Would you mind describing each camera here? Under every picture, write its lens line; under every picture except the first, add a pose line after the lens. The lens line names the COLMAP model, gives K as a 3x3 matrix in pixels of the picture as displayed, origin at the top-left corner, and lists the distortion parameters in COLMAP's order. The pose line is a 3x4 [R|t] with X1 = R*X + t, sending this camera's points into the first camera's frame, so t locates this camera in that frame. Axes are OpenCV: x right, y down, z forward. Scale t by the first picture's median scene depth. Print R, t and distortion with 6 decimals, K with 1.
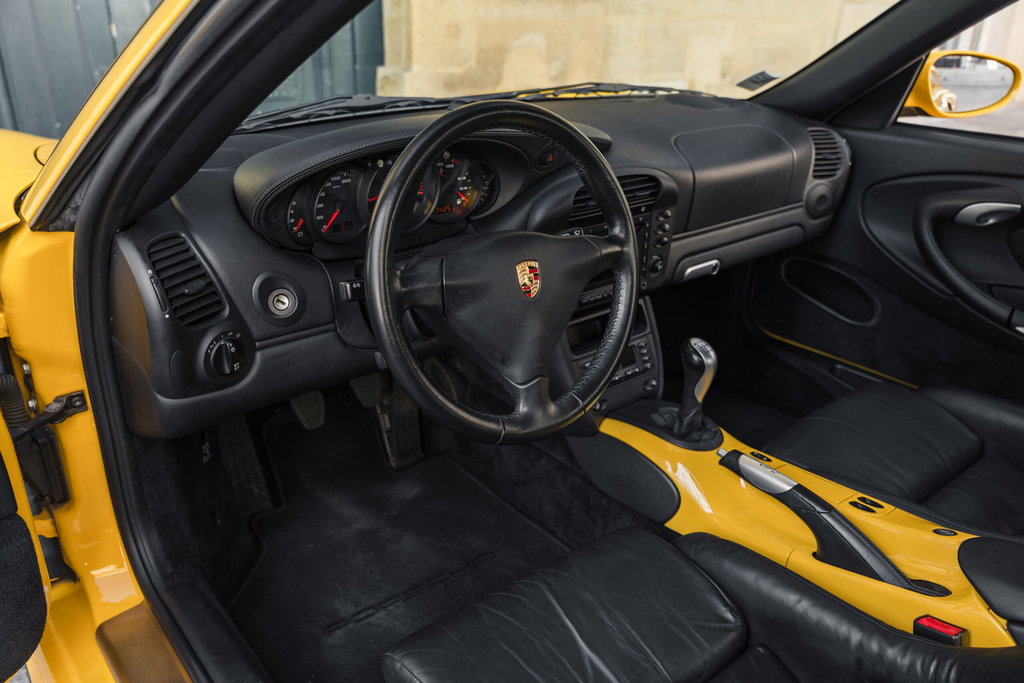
lens RADIAL K [[781.5, 0, 511.7], [0, 781.5, 357.0], [0, 0, 1]] dist [0.004756, -0.000290]
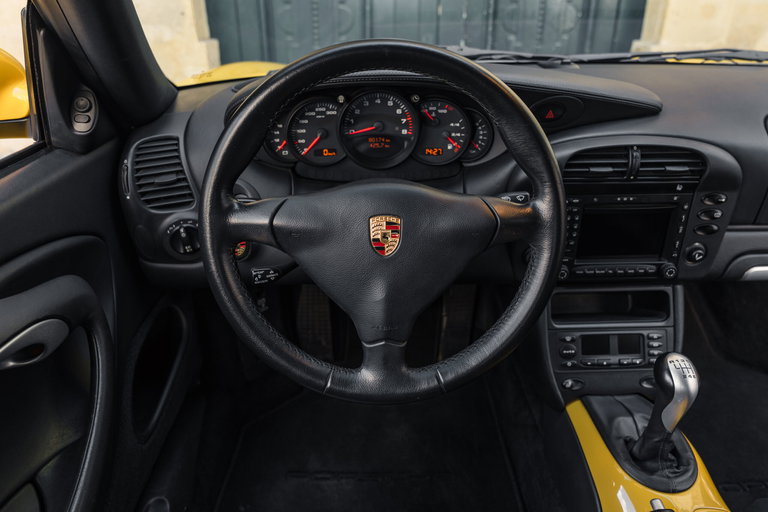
lens RADIAL K [[550.7, 0, 384.7], [0, 550.7, 239.0], [0, 0, 1]] dist [-0.002956, -0.000248]
pose [[0.792788, 0.236355, -0.561803, 0.264057], [-0.243450, 0.967824, 0.063628, -0.093208], [0.558766, 0.086328, 0.824820, 0.319503]]
